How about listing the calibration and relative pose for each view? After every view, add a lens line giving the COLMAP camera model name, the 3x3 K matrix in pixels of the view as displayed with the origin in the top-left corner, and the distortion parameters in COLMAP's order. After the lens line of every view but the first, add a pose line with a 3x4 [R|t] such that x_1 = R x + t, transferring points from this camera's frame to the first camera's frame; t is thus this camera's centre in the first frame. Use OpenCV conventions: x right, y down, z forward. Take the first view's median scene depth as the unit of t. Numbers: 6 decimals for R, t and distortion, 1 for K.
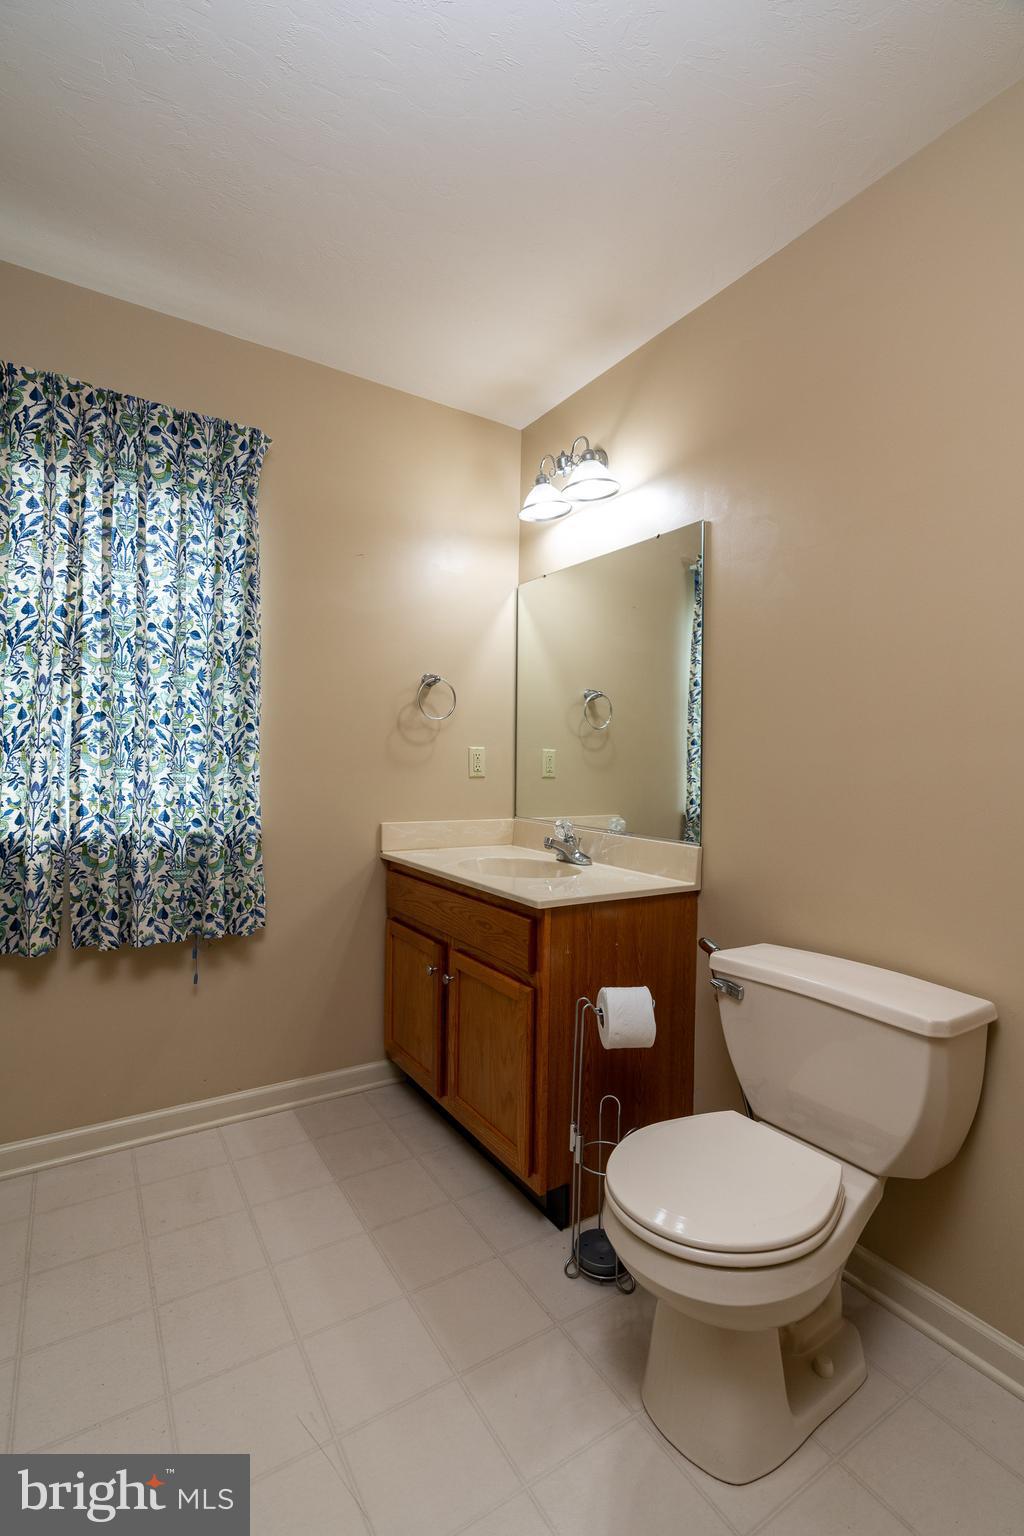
lens RADIAL K [[702.0, 0, 539.7], [0, 702.0, 768.5], [0, 0, 1]] dist [-0.011515, 0.008420]
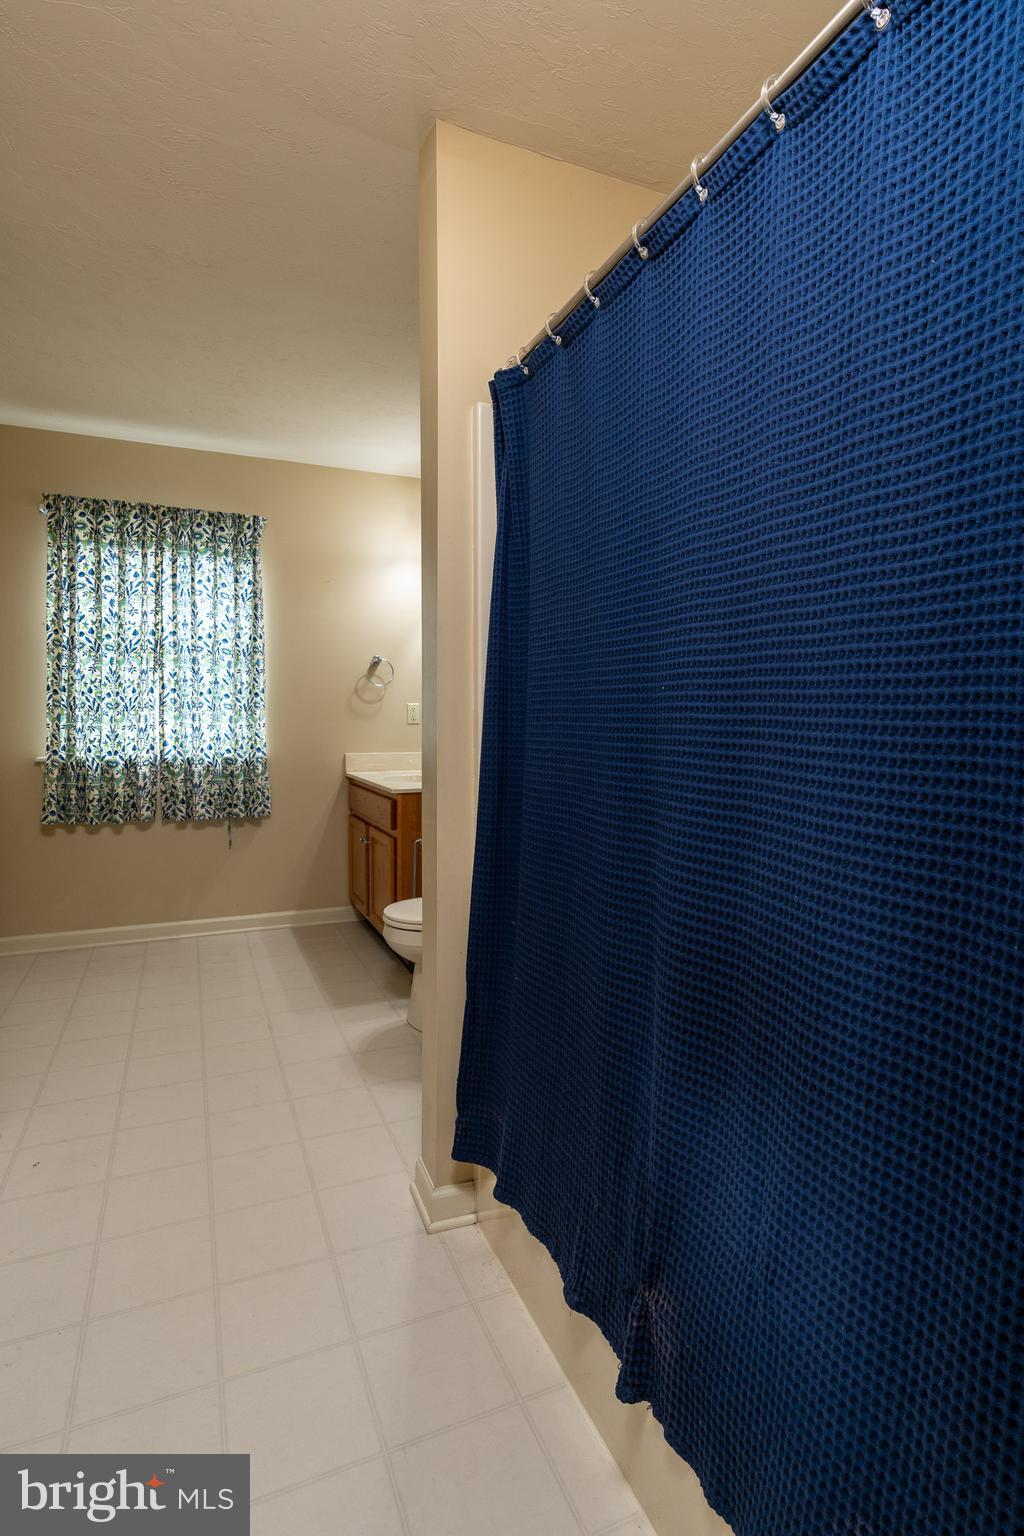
lens RADIAL K [[728.8, 0, 510.9], [0, 728.8, 741.7], [0, 0, 1]] dist [-0.002027, 0.001206]
pose [[0.987011, -0.004938, -0.160579, 0.503618], [0.009926, 0.999492, 0.030278, 0.007792], [0.160348, -0.031478, 0.986559, -0.679311]]
